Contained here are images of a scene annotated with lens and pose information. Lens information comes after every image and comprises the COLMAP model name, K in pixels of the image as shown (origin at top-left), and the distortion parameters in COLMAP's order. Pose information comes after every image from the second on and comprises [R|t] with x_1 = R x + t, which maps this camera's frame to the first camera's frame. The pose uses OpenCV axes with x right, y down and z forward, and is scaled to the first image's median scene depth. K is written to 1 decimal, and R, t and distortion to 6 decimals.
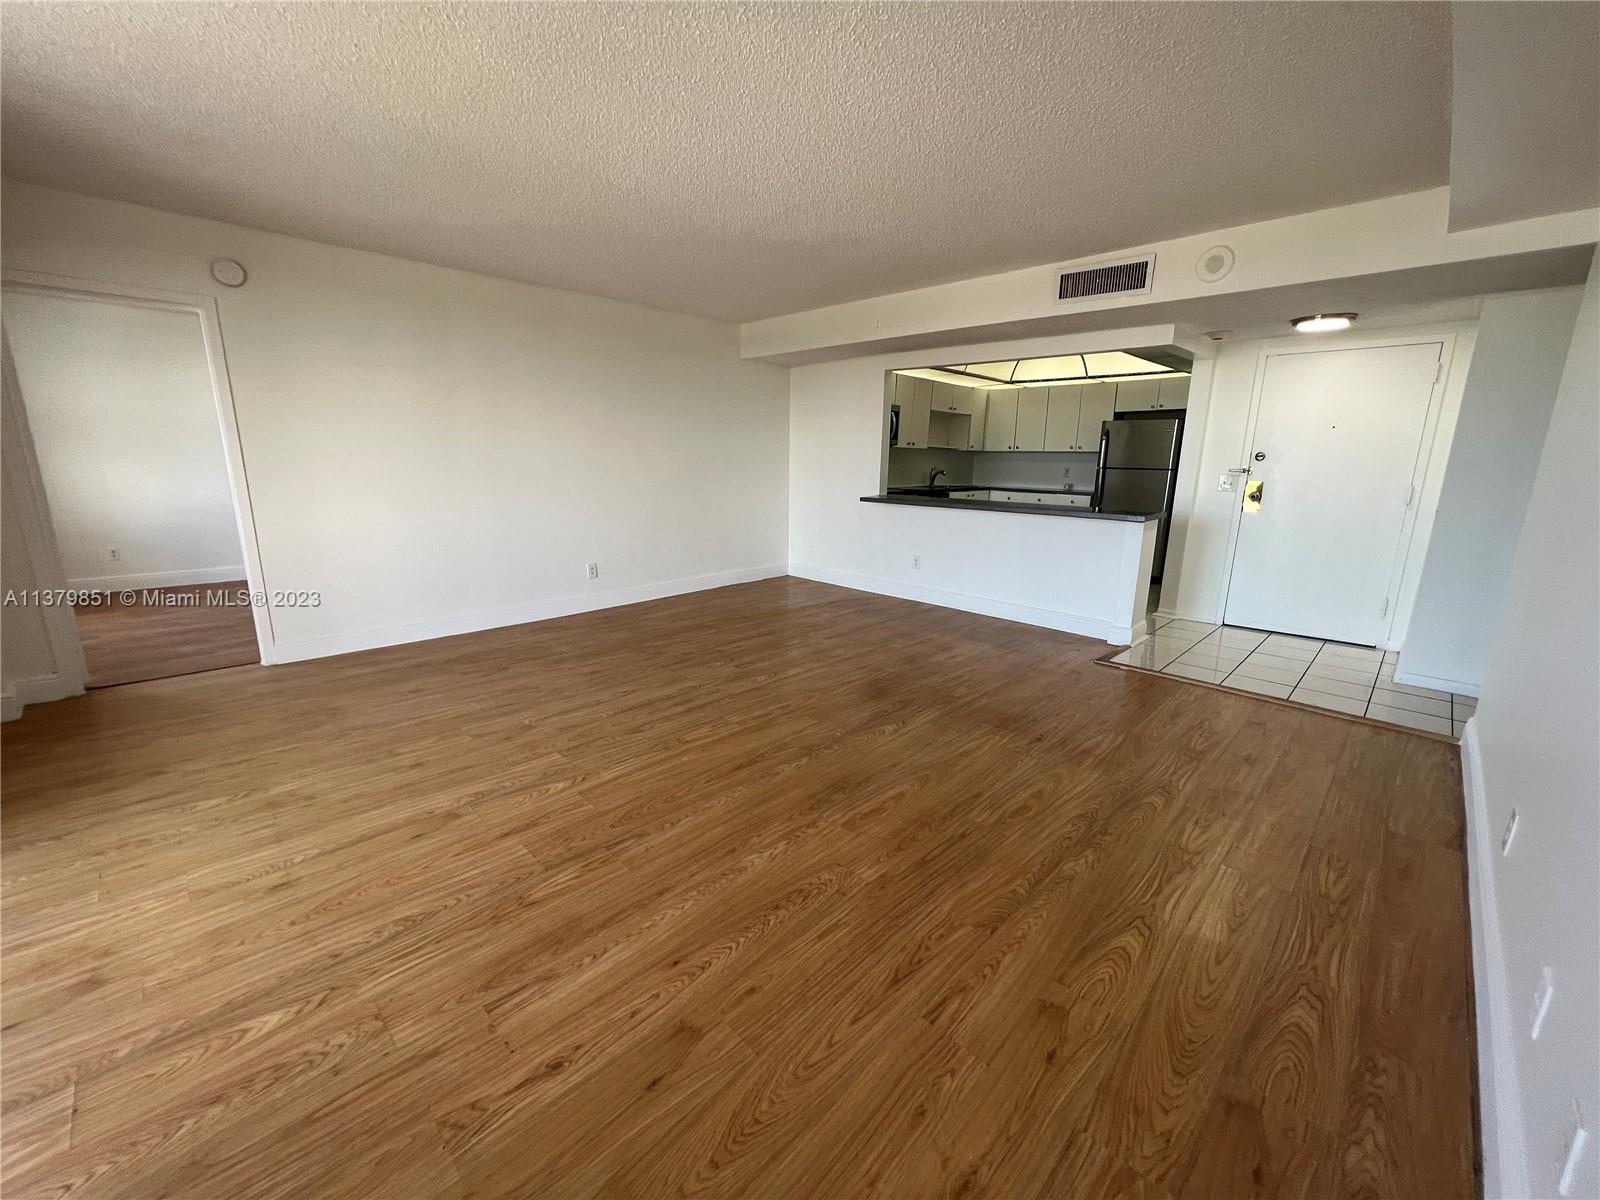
lens RADIAL K [[644.7, 0, 795.7], [0, 644.7, 599.5], [0, 0, 1]] dist [-0.004316, 0.001111]
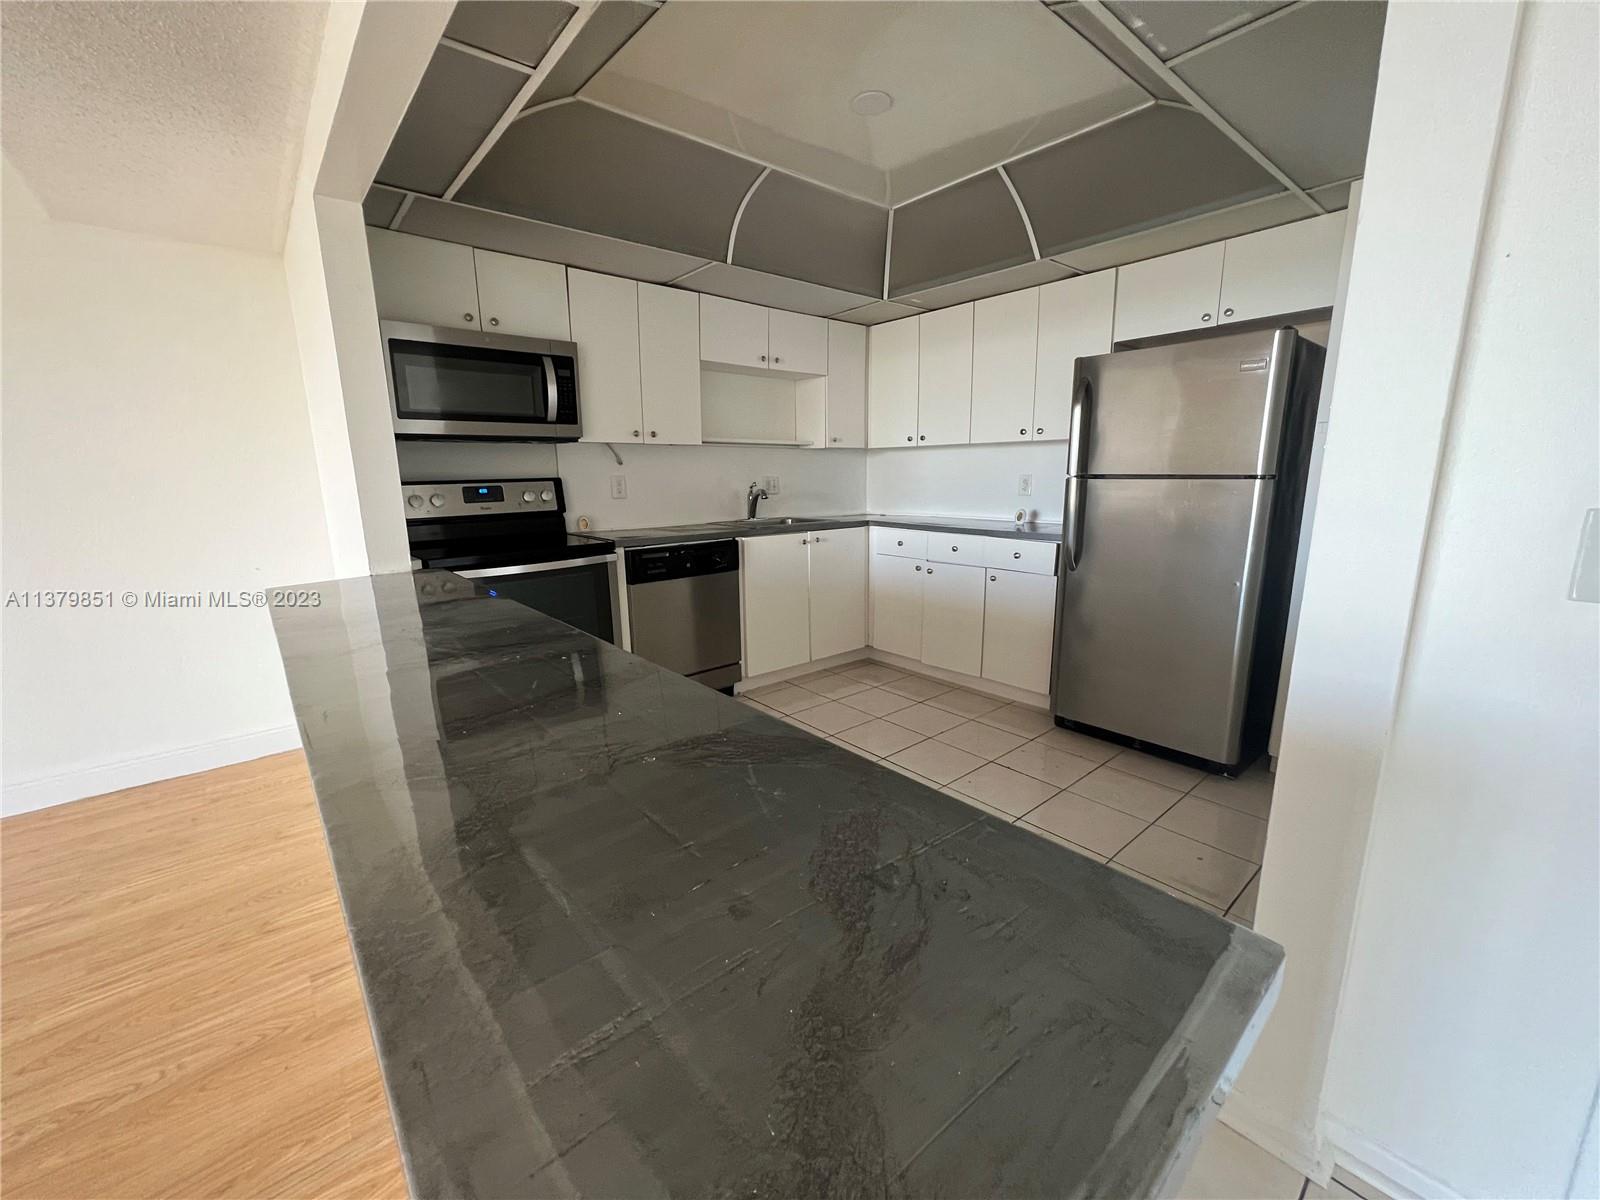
lens RADIAL K [[644.7, 0, 803.1], [0, 644.7, 600.7], [0, 0, 1]] dist [-0.004316, 0.001111]
pose [[0.996795, -0.013456, -0.078854, 0.787108], [0.011816, 0.999705, -0.021222, -0.279739], [0.079116, 0.020222, 0.996660, 1.375353]]
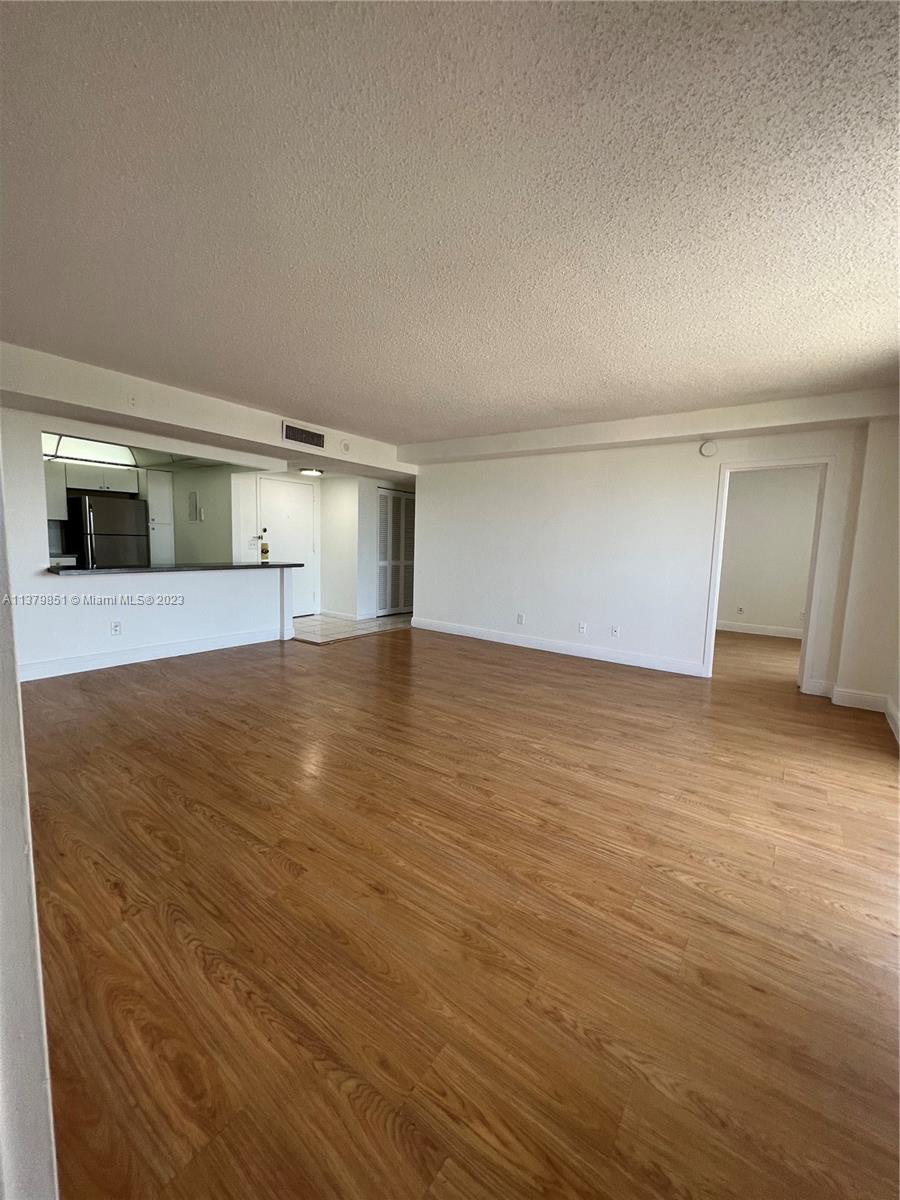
lens RADIAL K [[483.5, 0, 451.2], [0, 483.5, 597.4], [0, 0, 1]] dist [-0.004316, 0.001111]
pose [[-0.160086, -0.135926, 0.977700, -1.261575], [0.184941, 0.968804, 0.164971, -0.262329], [-0.969623, 0.207226, -0.129954, 1.118043]]
